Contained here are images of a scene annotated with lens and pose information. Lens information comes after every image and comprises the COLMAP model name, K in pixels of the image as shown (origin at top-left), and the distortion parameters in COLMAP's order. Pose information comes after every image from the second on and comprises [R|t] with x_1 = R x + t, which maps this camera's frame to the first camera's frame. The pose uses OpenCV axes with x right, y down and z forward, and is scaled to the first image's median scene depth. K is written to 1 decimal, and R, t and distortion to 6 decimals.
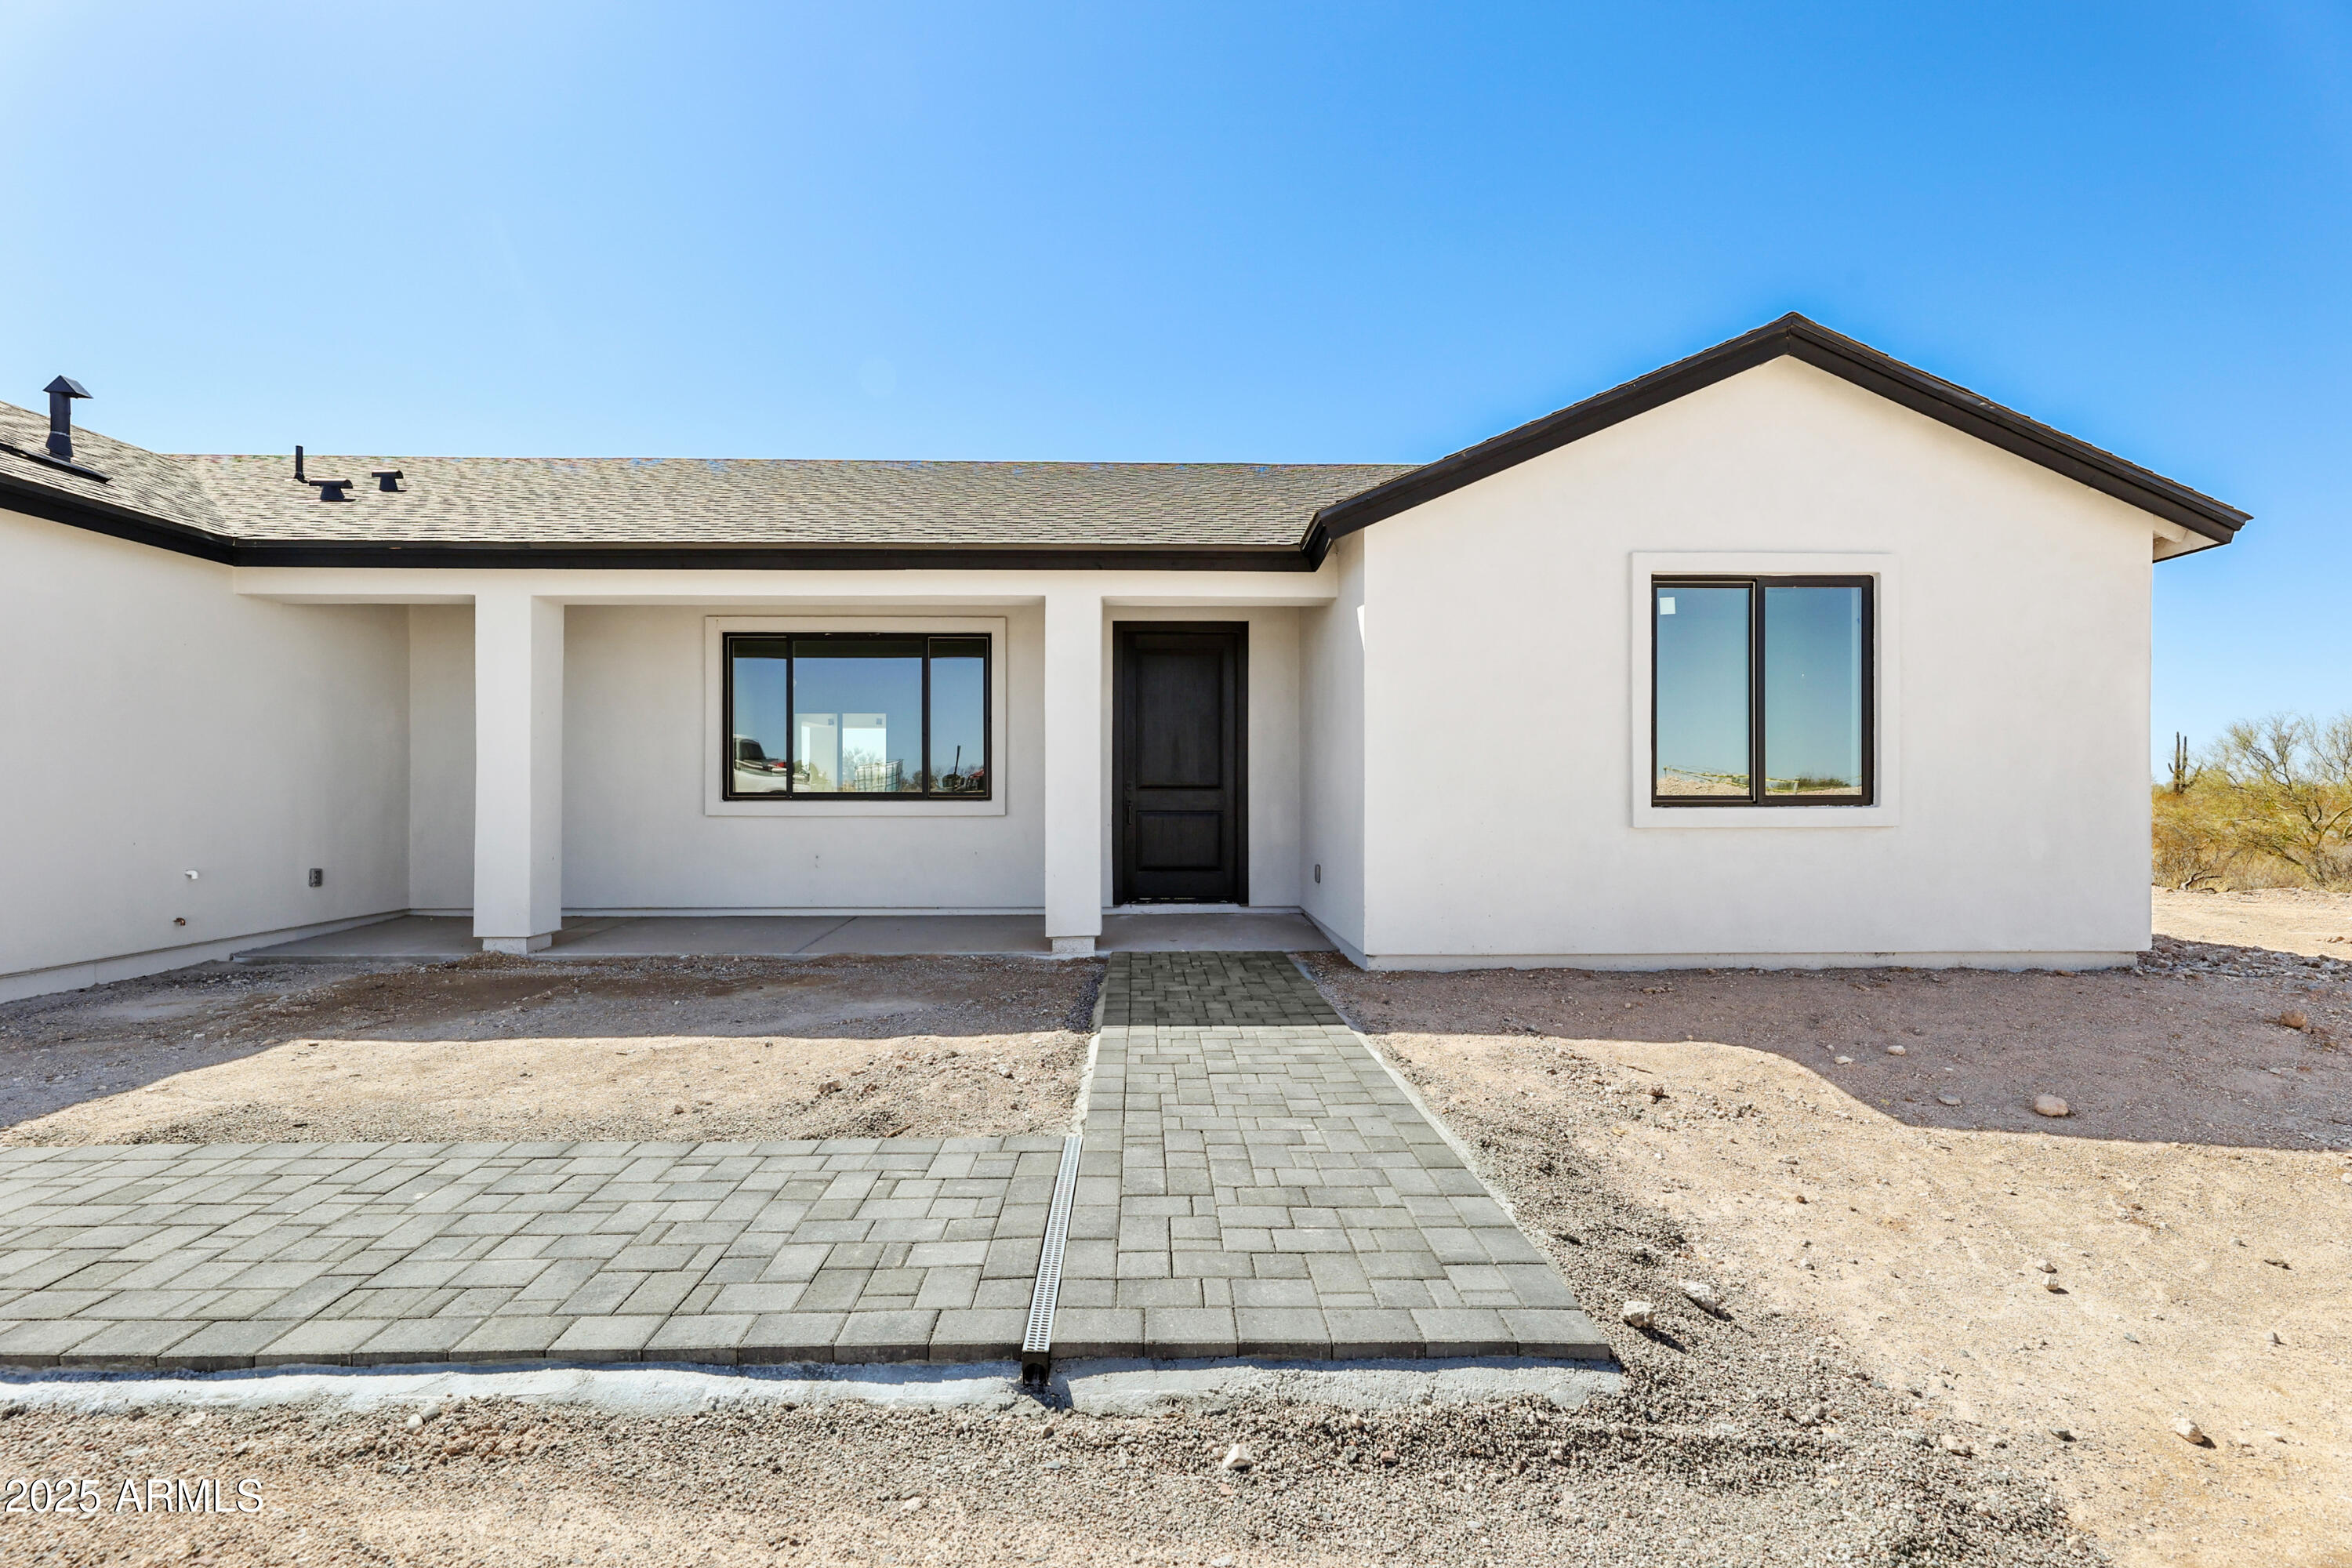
lens RADIAL K [[959.7, 0, 1158.2], [0, 959.7, 776.8], [0, 0, 1]] dist [0.002242, -0.000053]
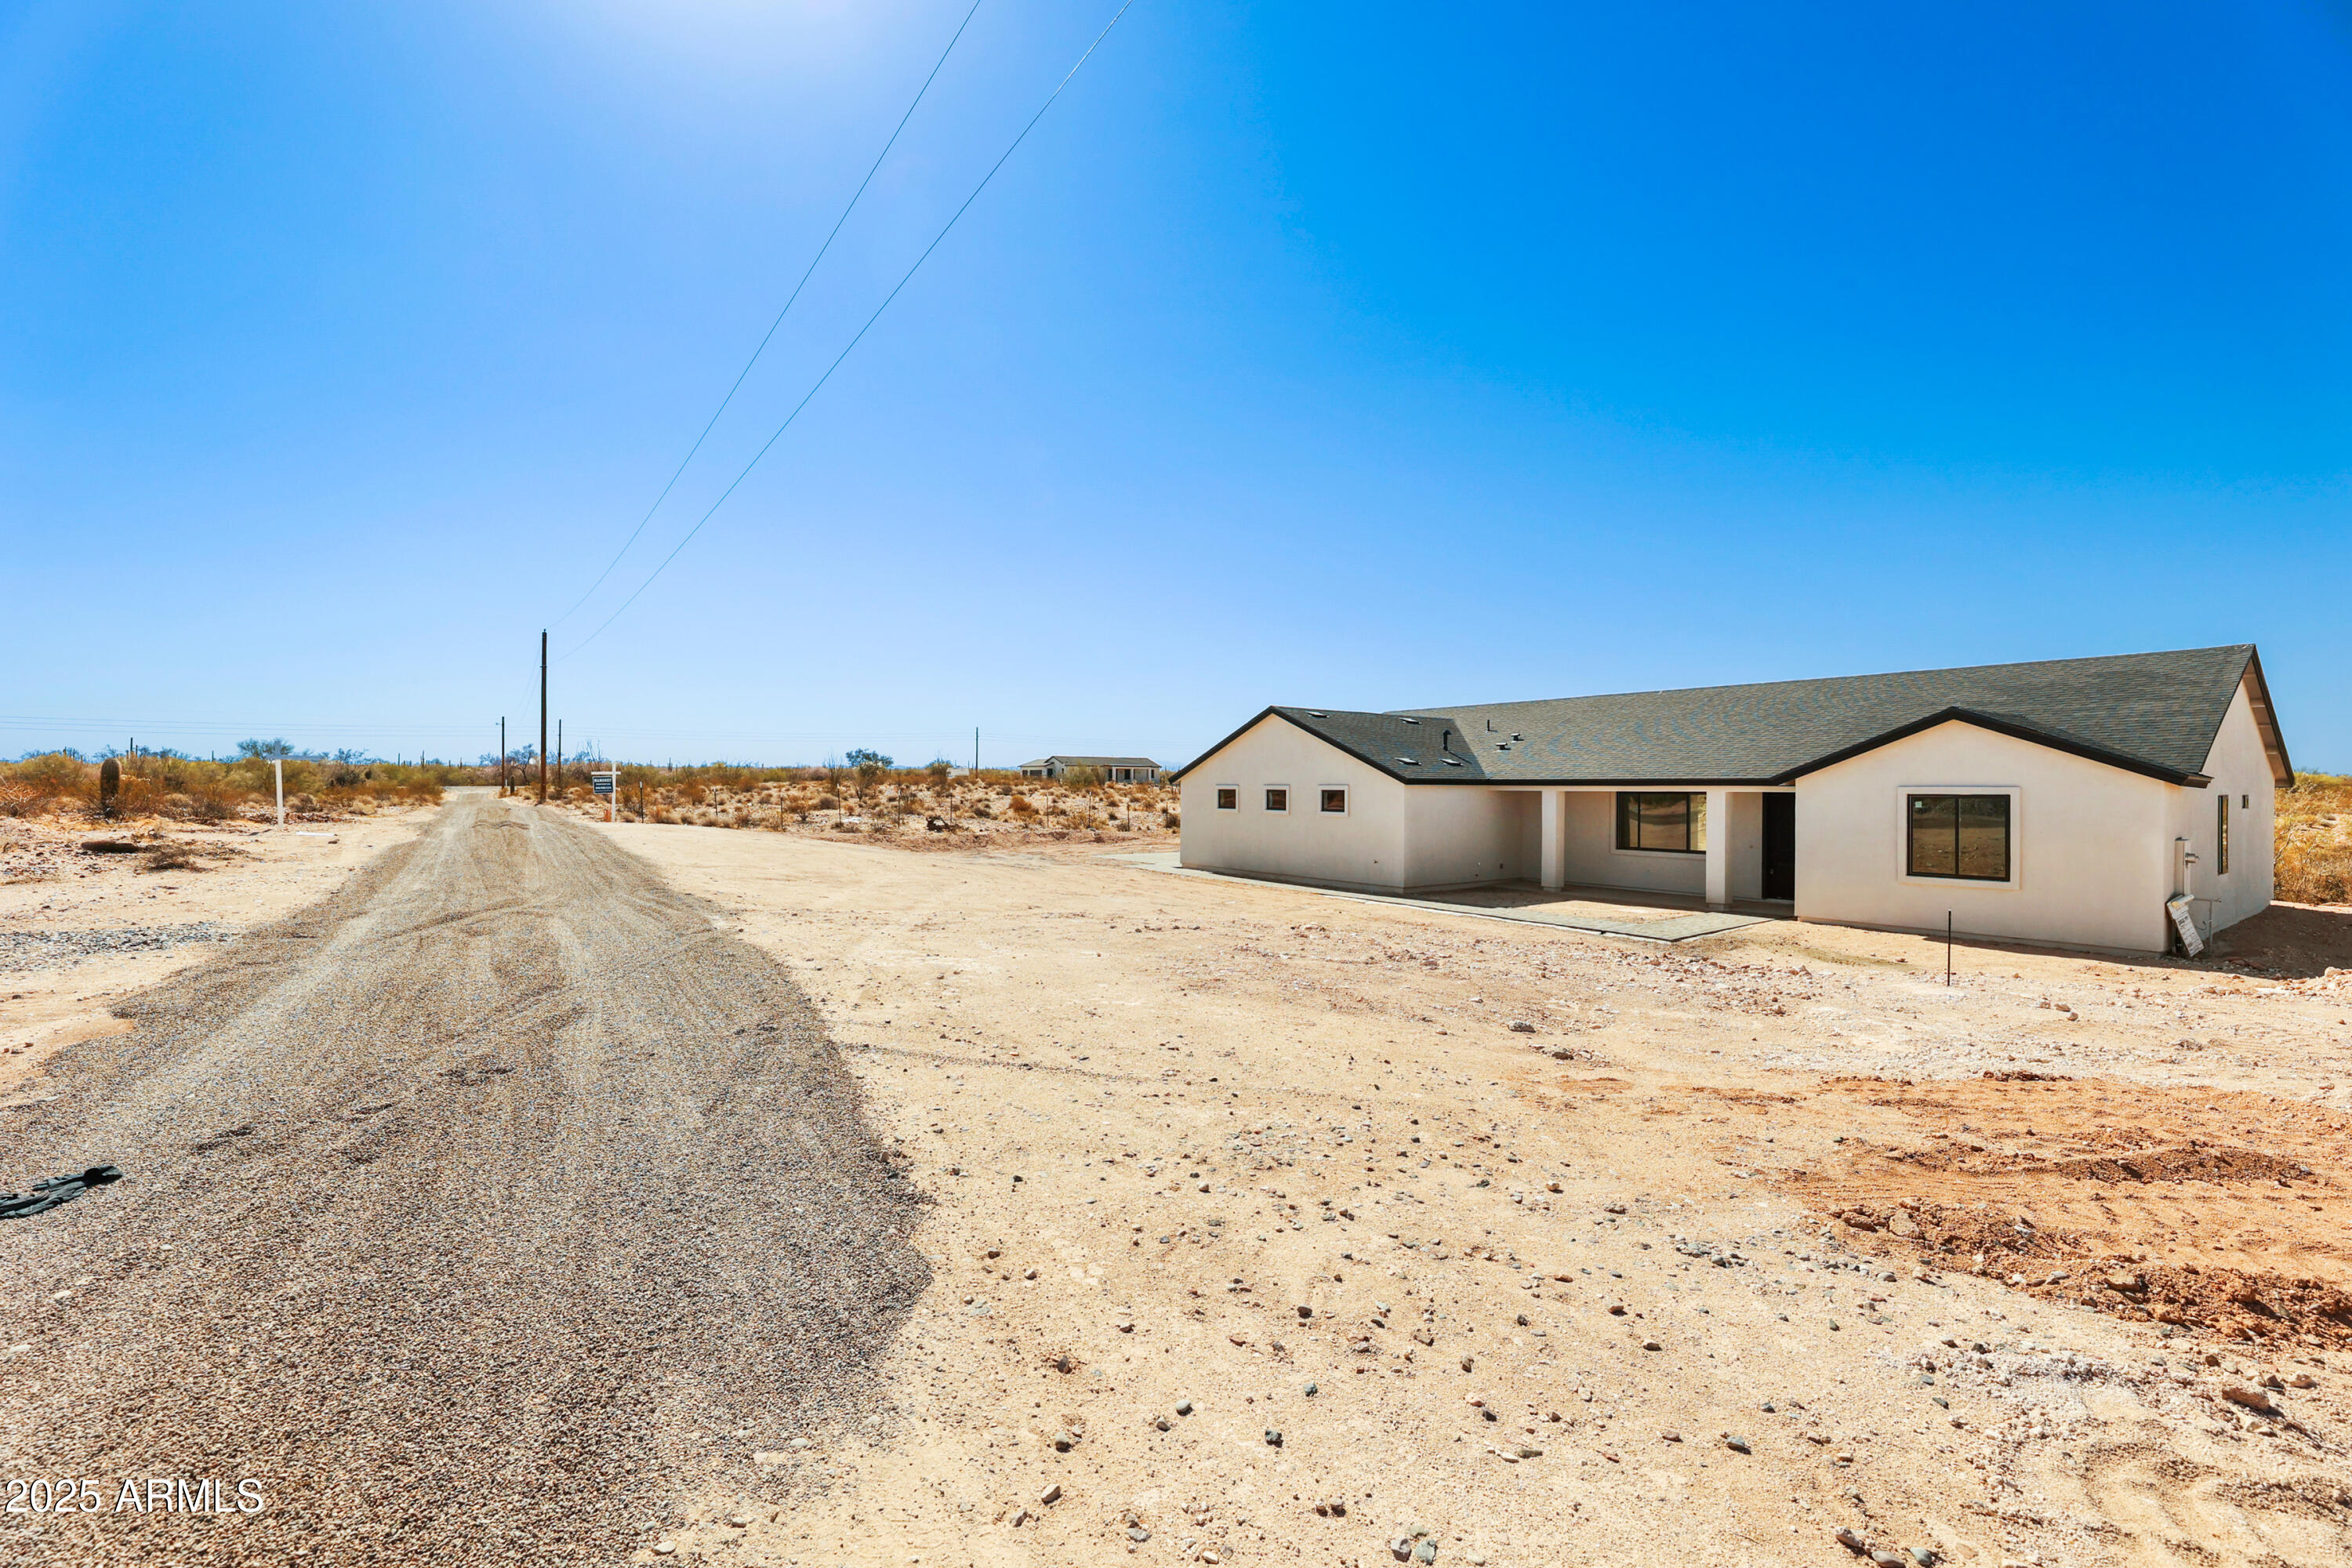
lens RADIAL K [[959.7, 0, 1161.6], [0, 959.7, 782.7], [0, 0, 1]] dist [0.002242, -0.000053]
pose [[0.556272, 0.000959, -0.831000, 1.447585], [-0.008414, 0.999955, -0.004479, -0.186475], [0.830958, 0.009483, 0.556255, -2.135381]]
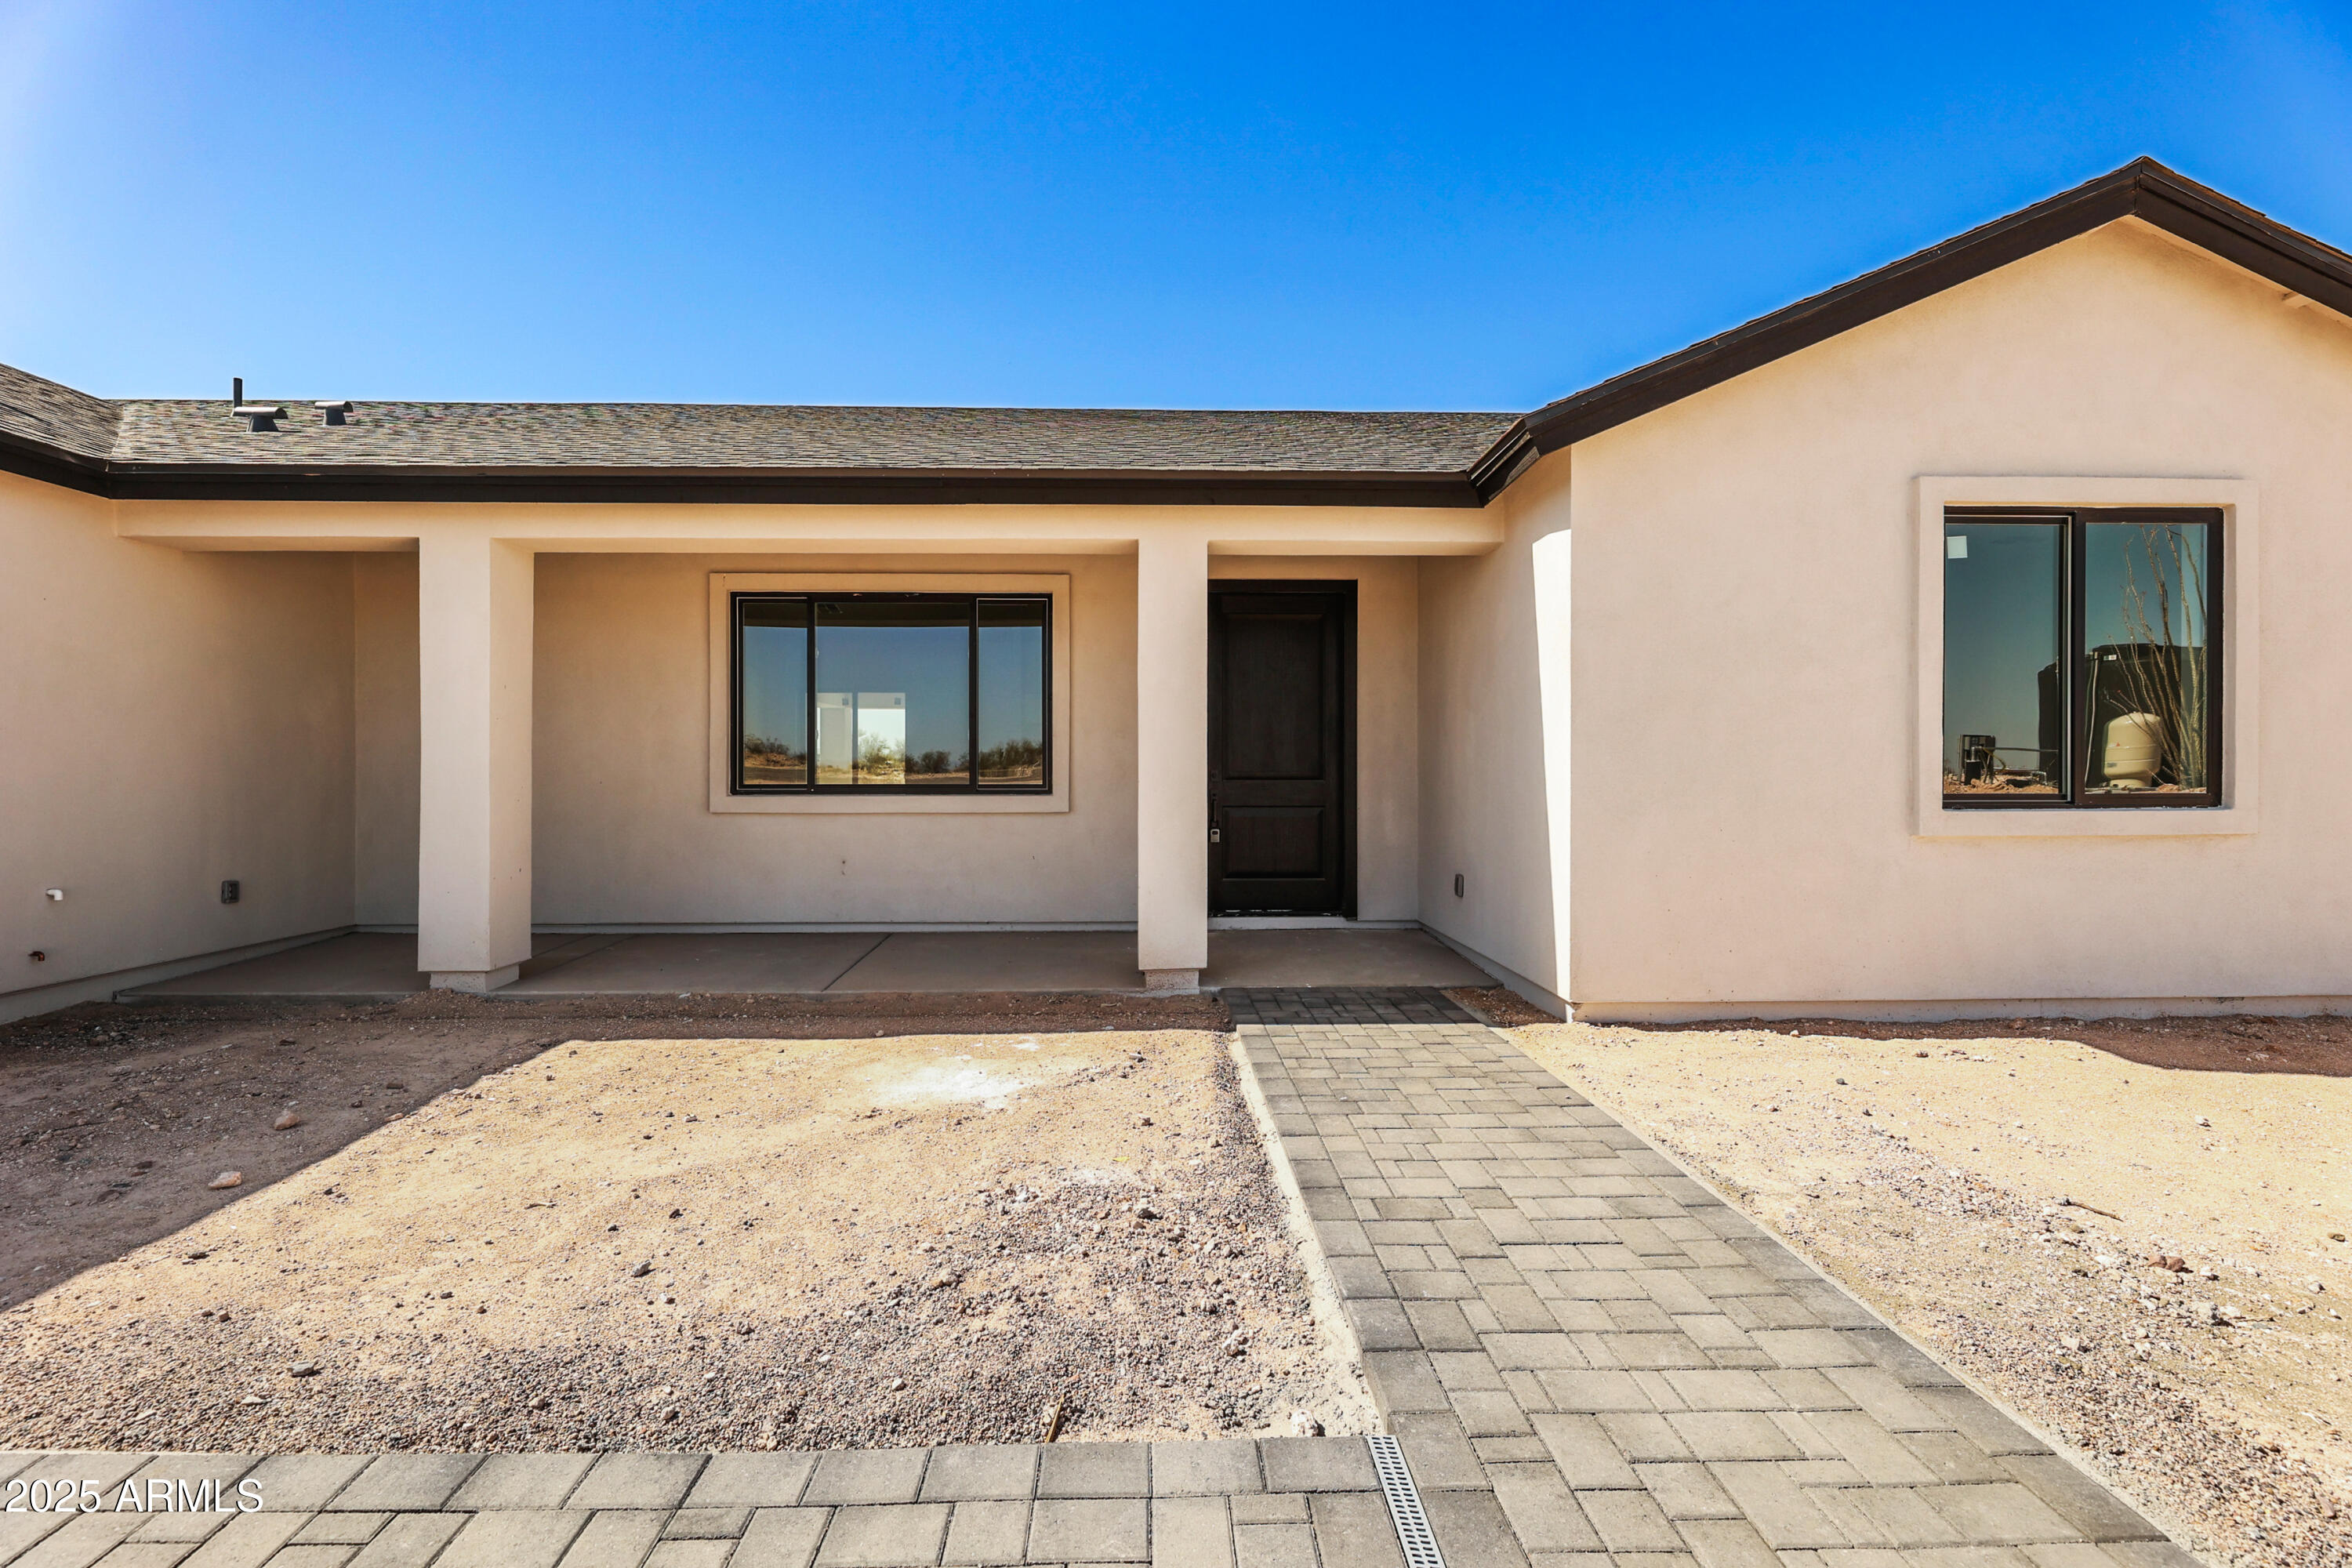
lens RADIAL K [[959.7, 0, 1158.2], [0, 959.7, 761.9], [0, 0, 1]] dist [0.002242, -0.000053]
pose [[0.999994, 0.000172, -0.003512, -0.095731], [-0.000159, 0.999993, 0.003611, -0.007919], [0.003513, -0.003610, 0.999987, 0.199709]]
